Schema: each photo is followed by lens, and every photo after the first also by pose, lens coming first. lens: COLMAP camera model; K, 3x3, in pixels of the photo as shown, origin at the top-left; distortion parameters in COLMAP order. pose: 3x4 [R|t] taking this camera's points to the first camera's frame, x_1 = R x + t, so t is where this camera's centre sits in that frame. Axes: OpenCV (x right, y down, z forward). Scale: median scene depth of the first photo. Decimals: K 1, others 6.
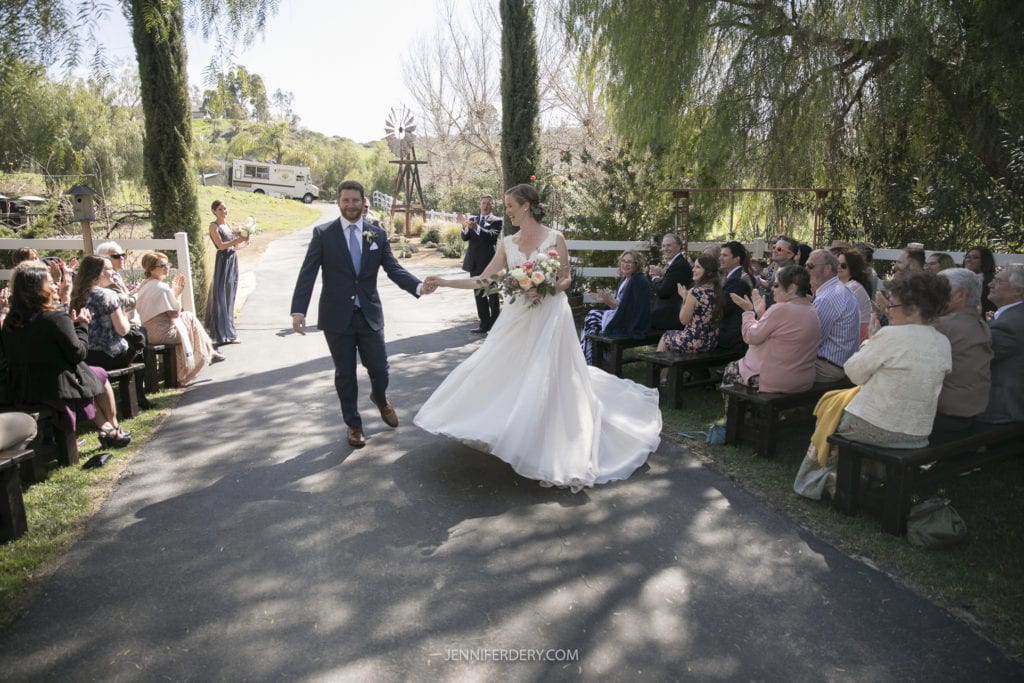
lens RADIAL K [[677.4, 0, 512.0], [0, 677.4, 341.5], [0, 0, 1]] dist [-0.048727, 0.002161]
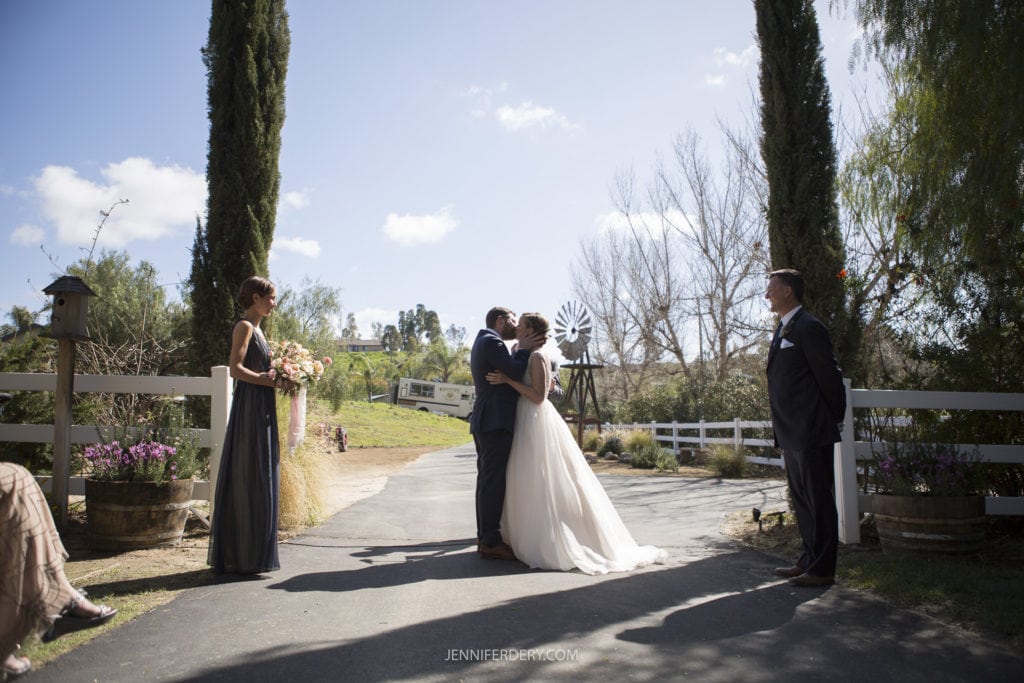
lens RADIAL K [[677.4, 0, 512.0], [0, 677.4, 341.5], [0, 0, 1]] dist [-0.048727, 0.002161]
pose [[0.972438, -0.038137, -0.230020, -0.036107], [-0.041071, 0.943088, -0.329996, -0.000917], [0.229514, 0.330348, 0.915529, 0.153638]]
